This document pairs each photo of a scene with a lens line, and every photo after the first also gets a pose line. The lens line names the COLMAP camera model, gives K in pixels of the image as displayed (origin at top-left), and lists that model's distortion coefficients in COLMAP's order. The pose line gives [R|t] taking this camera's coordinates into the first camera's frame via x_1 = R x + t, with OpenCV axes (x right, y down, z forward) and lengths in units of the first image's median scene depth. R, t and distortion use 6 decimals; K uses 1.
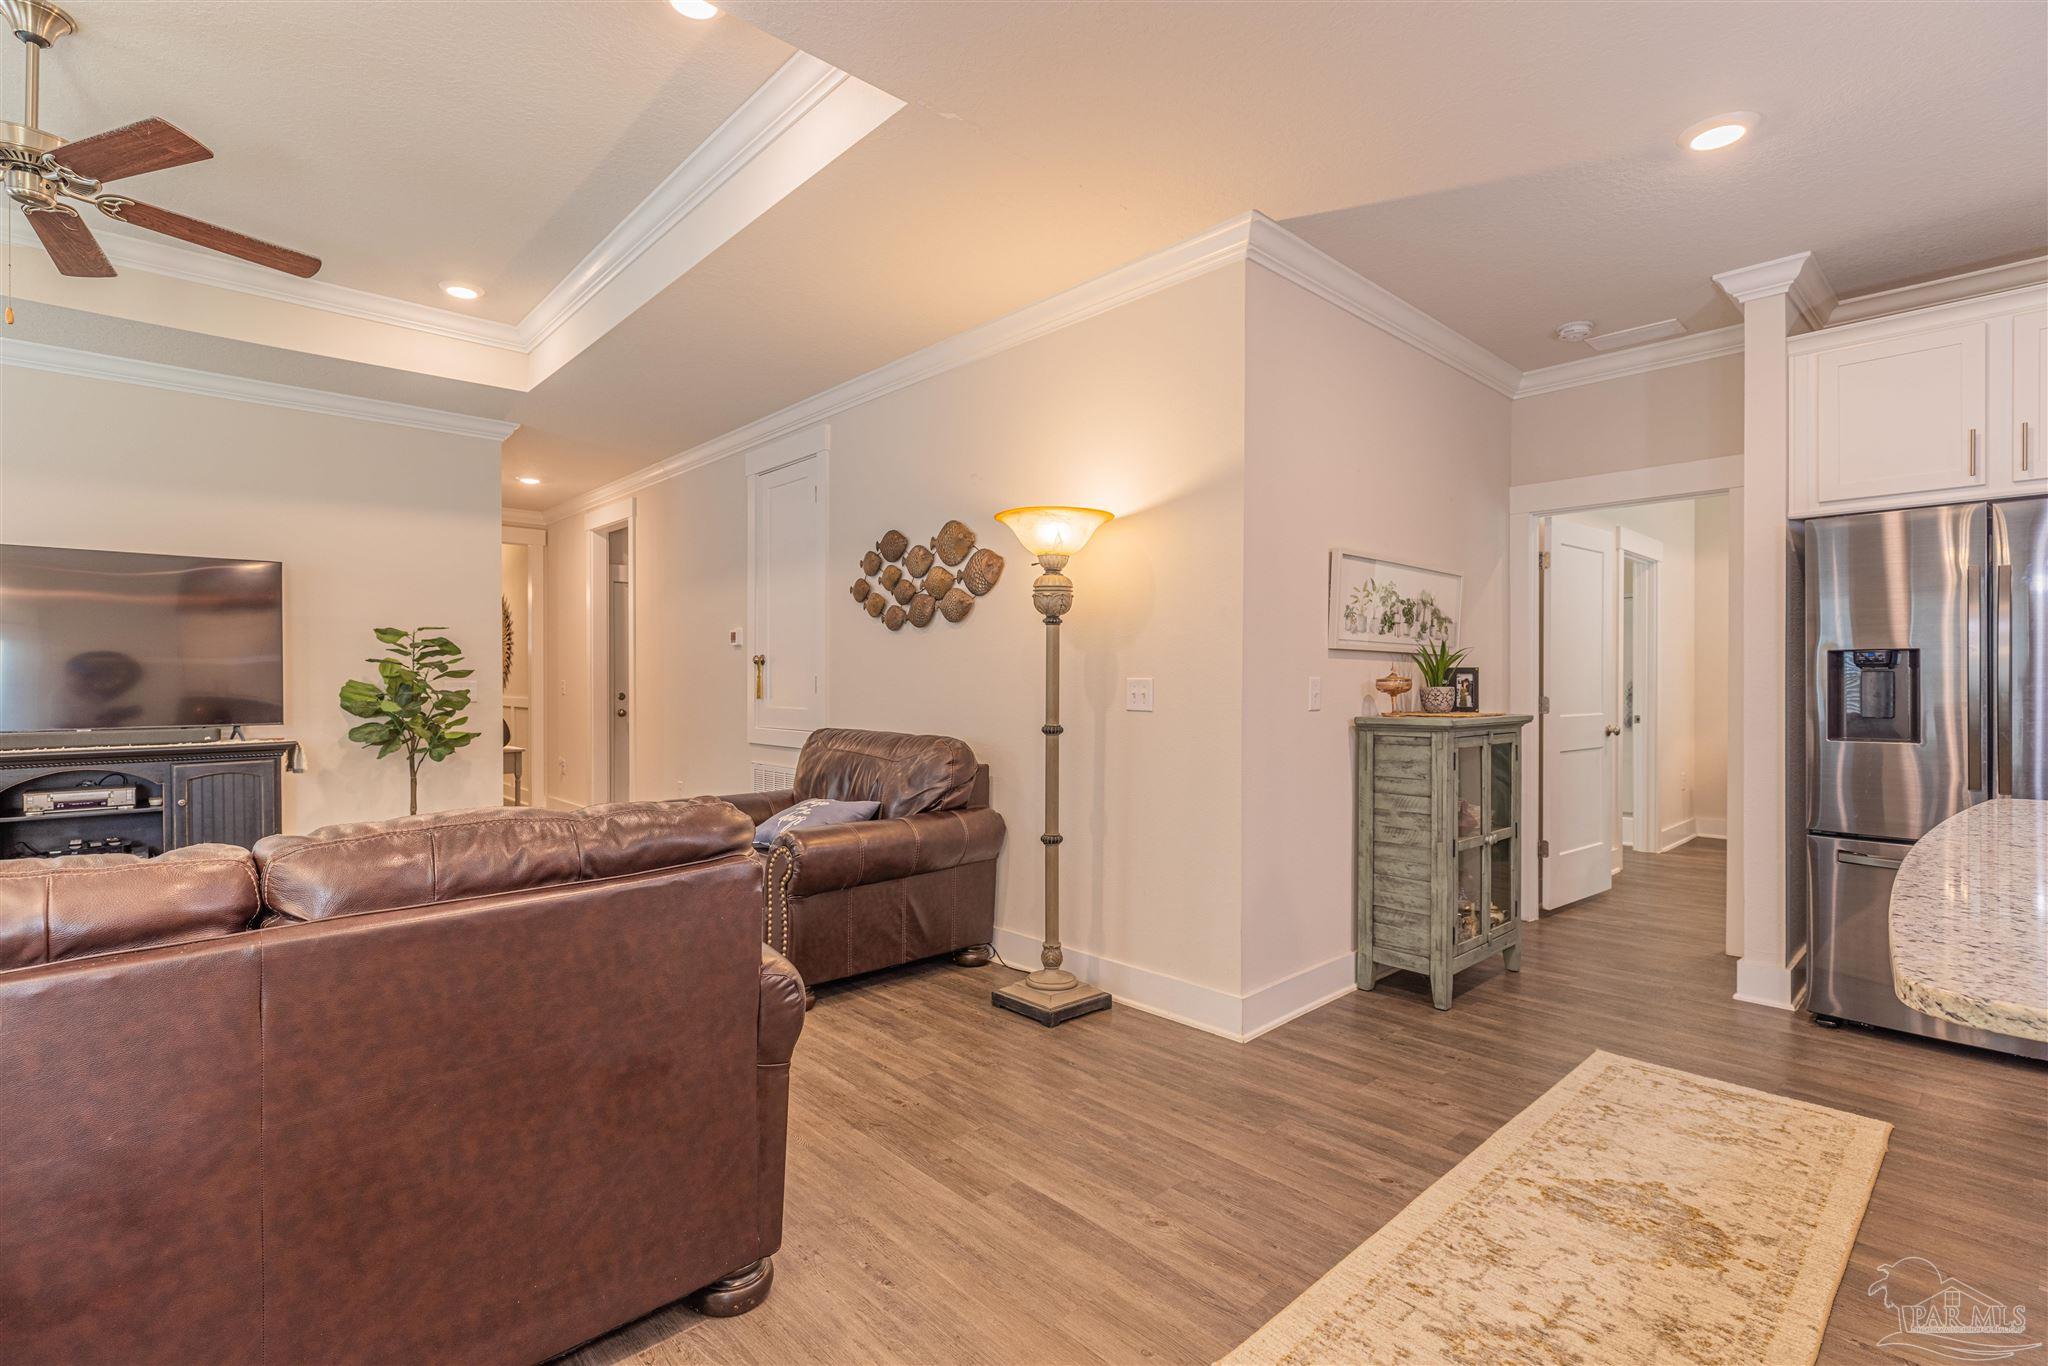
lens RADIAL K [[949.4, 0, 1017.7], [0, 949.4, 678.1], [0, 0, 1]] dist [-0.005902, 0.000440]
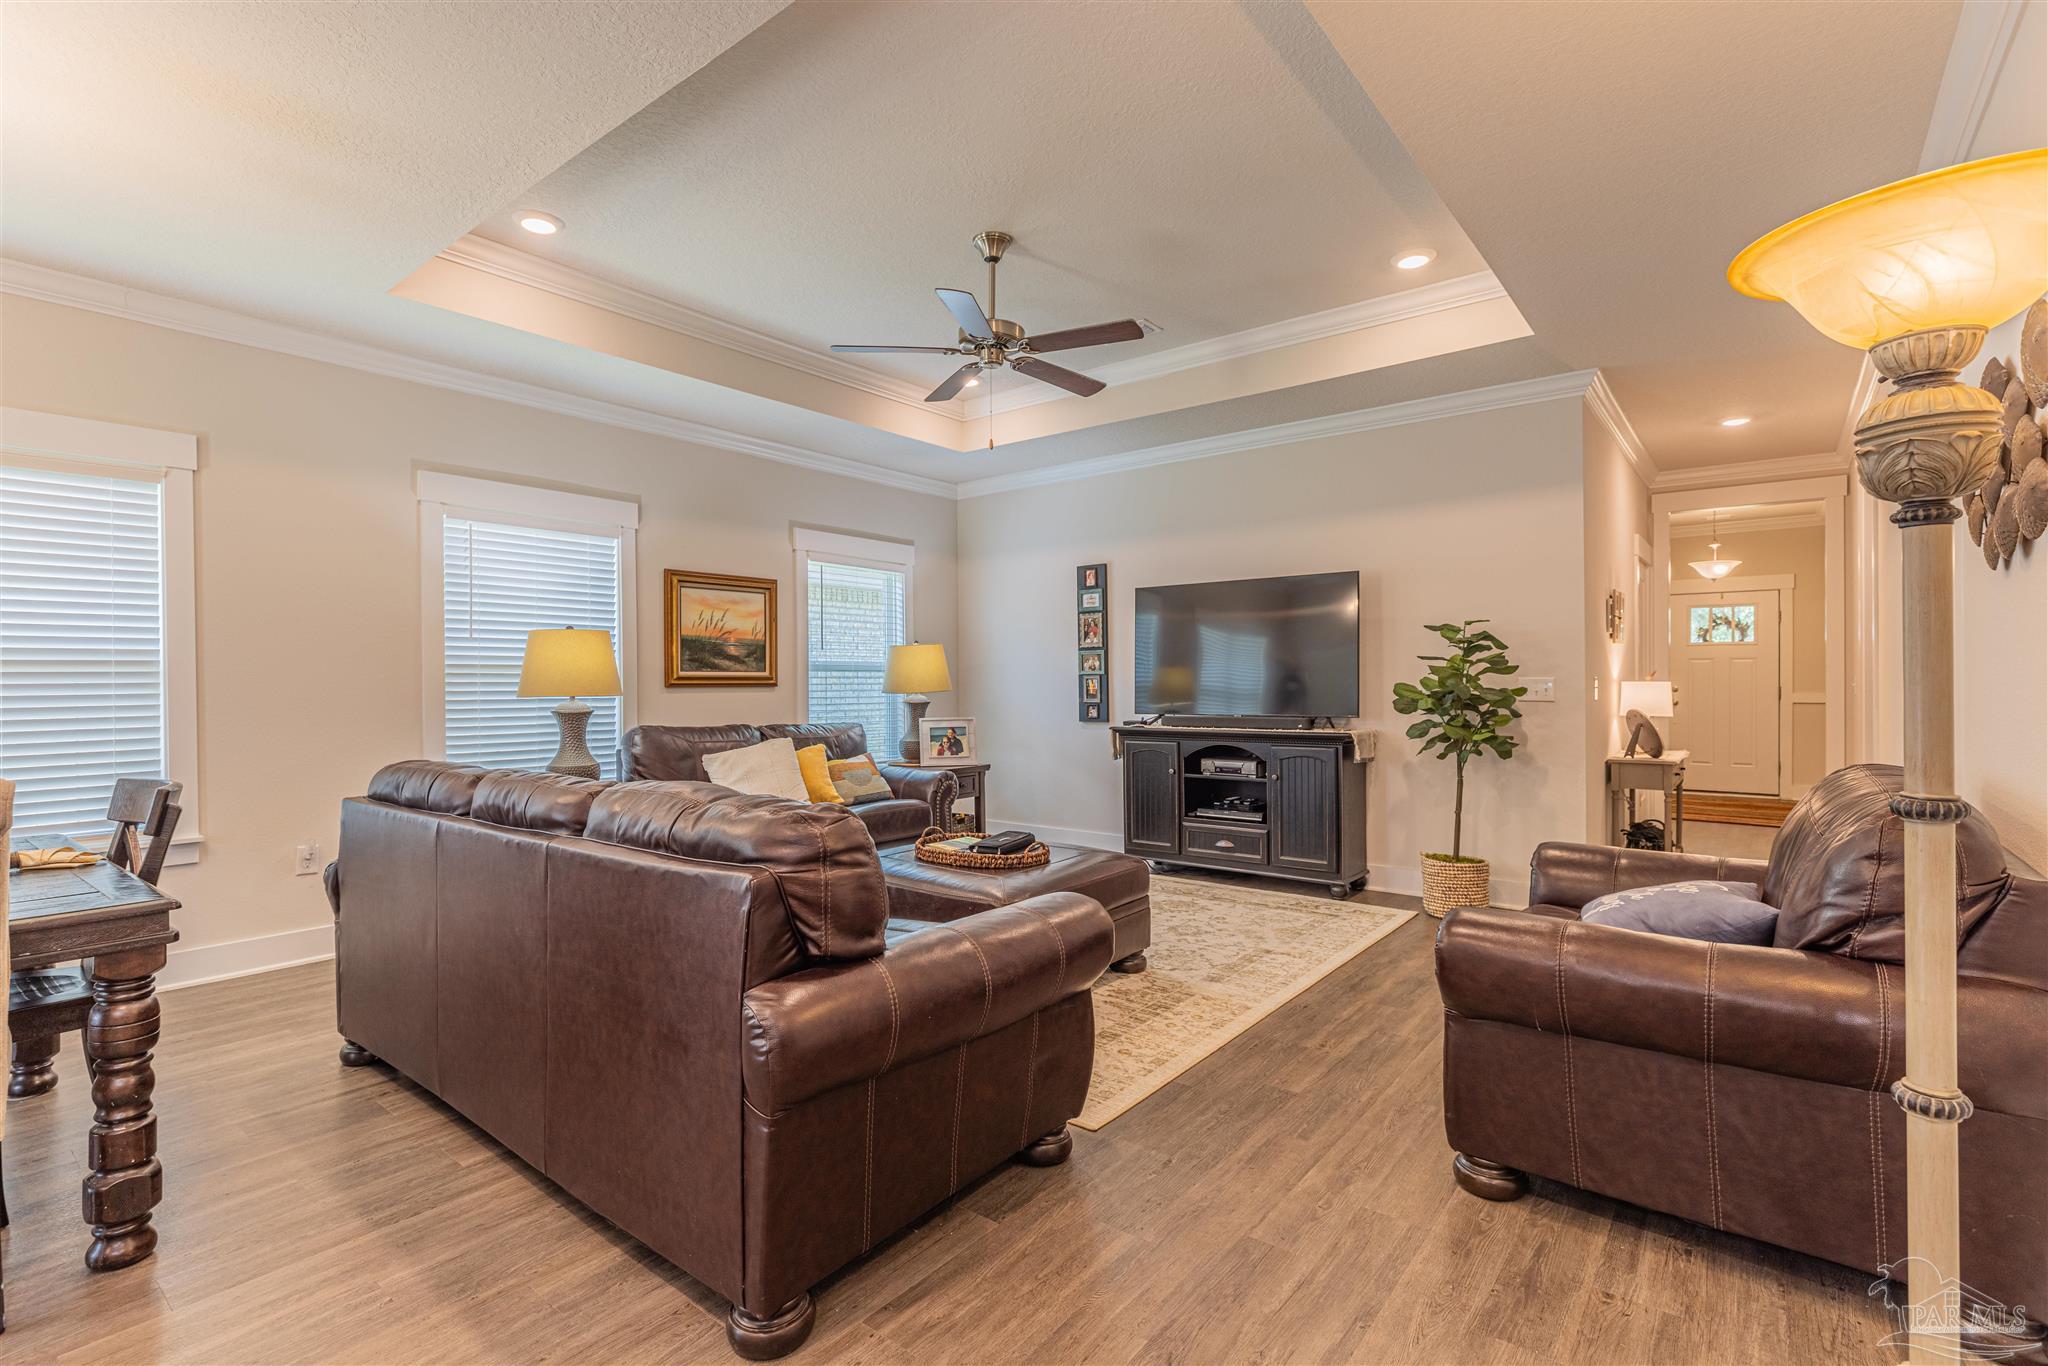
lens RADIAL K [[949.4, 0, 1022.5], [0, 949.4, 687.1], [0, 0, 1]] dist [-0.005902, 0.000440]
pose [[0.138512, 0.006439, -0.990340, 0.302129], [0.007422, 0.999944, 0.007539, 0.001775], [0.990333, -0.008394, 0.138456, 0.513859]]
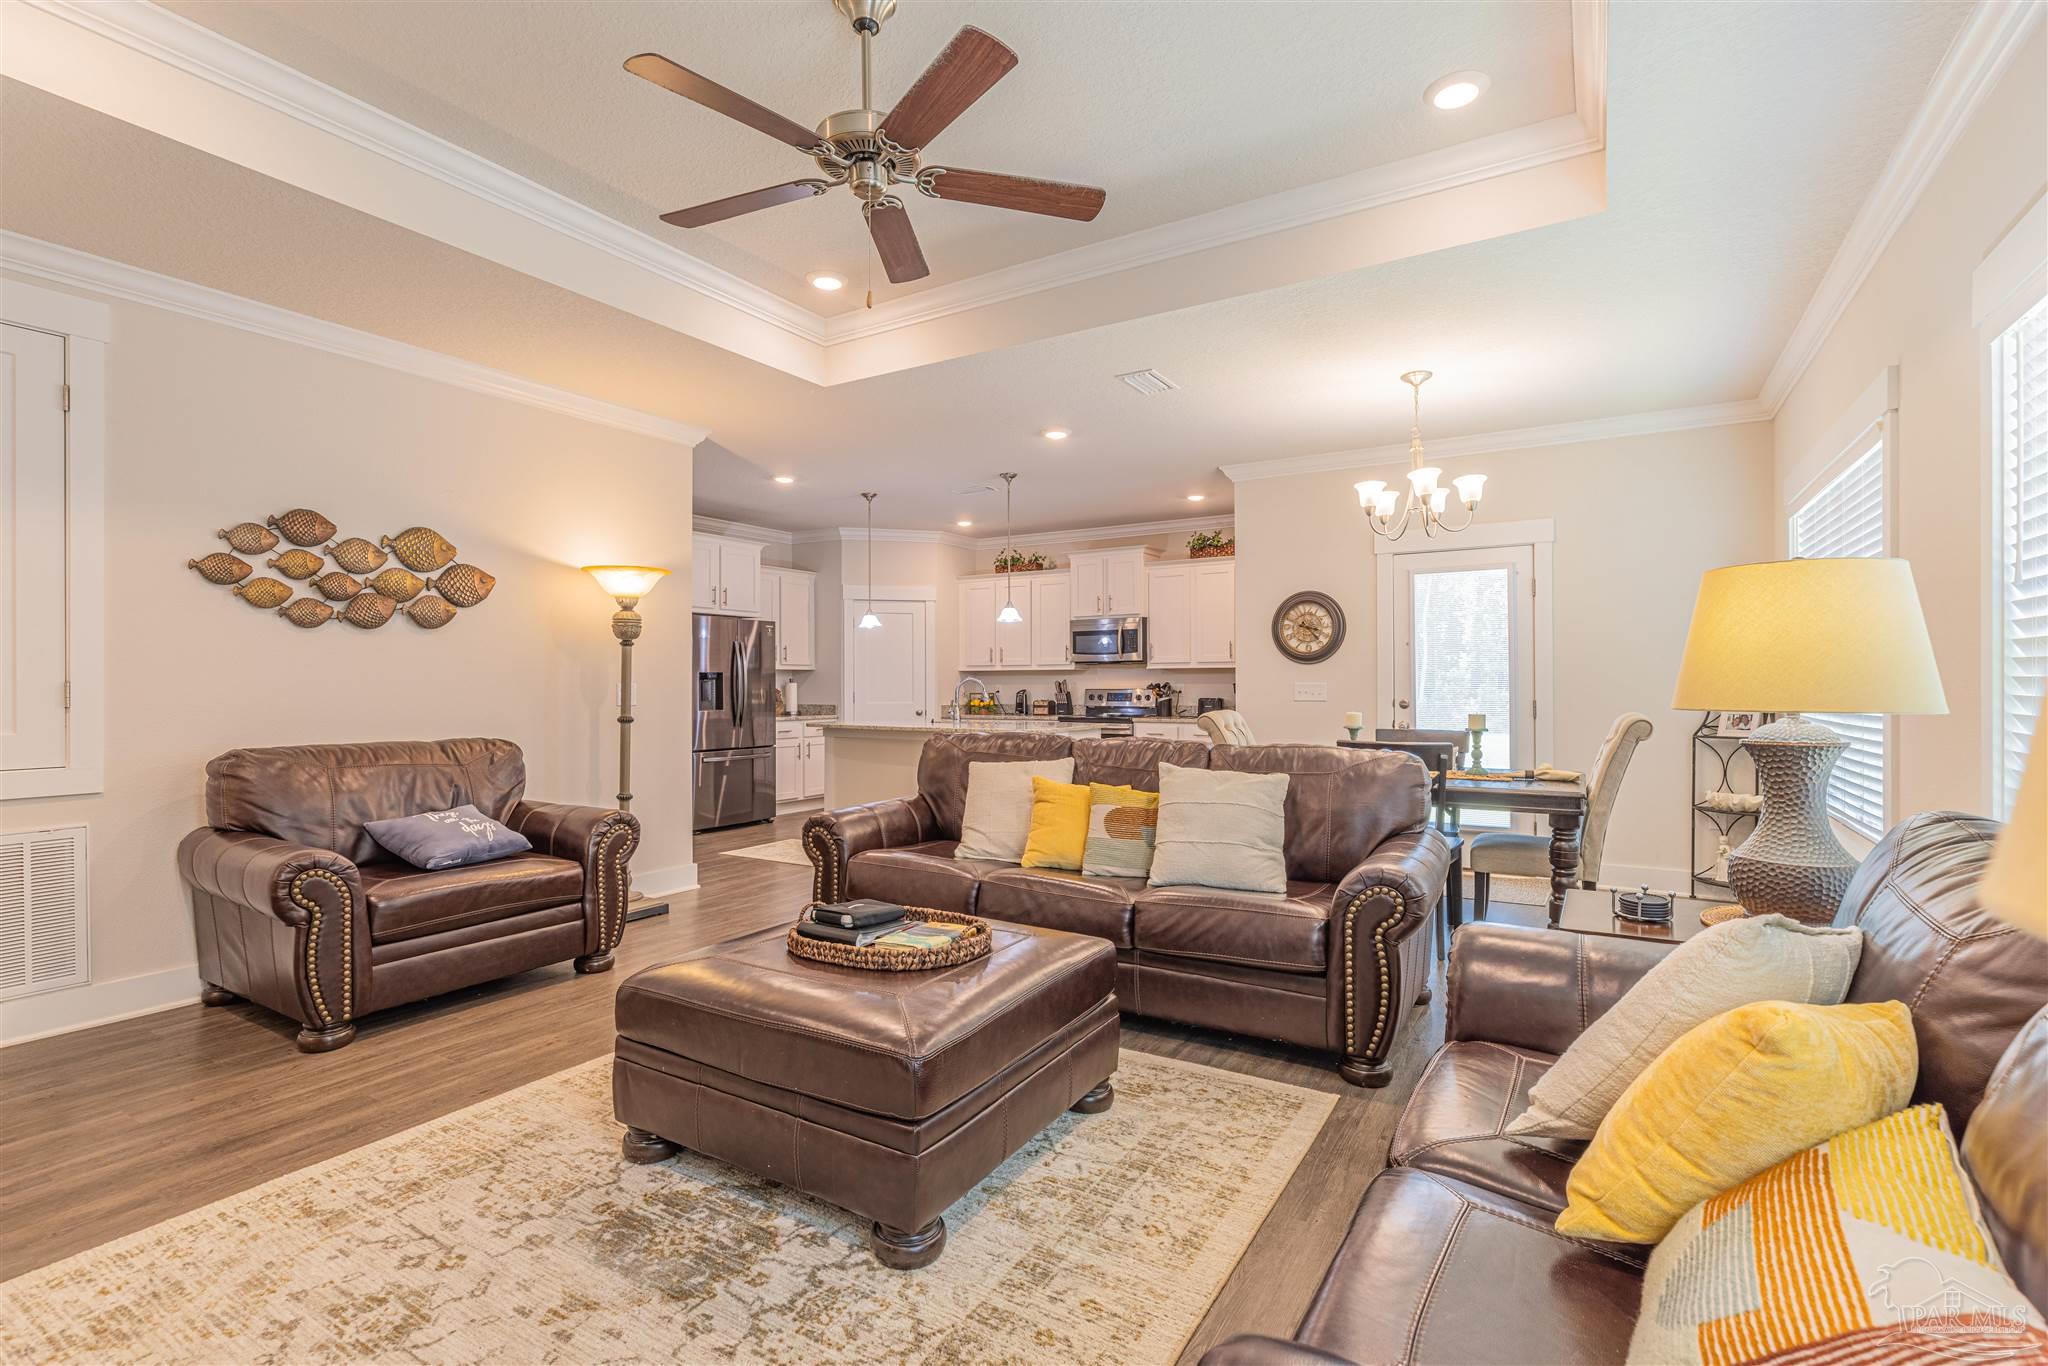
lens RADIAL K [[949.4, 0, 1022.6], [0, 949.4, 689.6], [0, 0, 1]] dist [-0.005902, 0.000440]
pose [[-0.259696, -0.005016, 0.965678, -1.273405], [-0.000411, 0.999987, 0.005084, 0.000970], [-0.965690, 0.000924, -0.259694, 0.681369]]
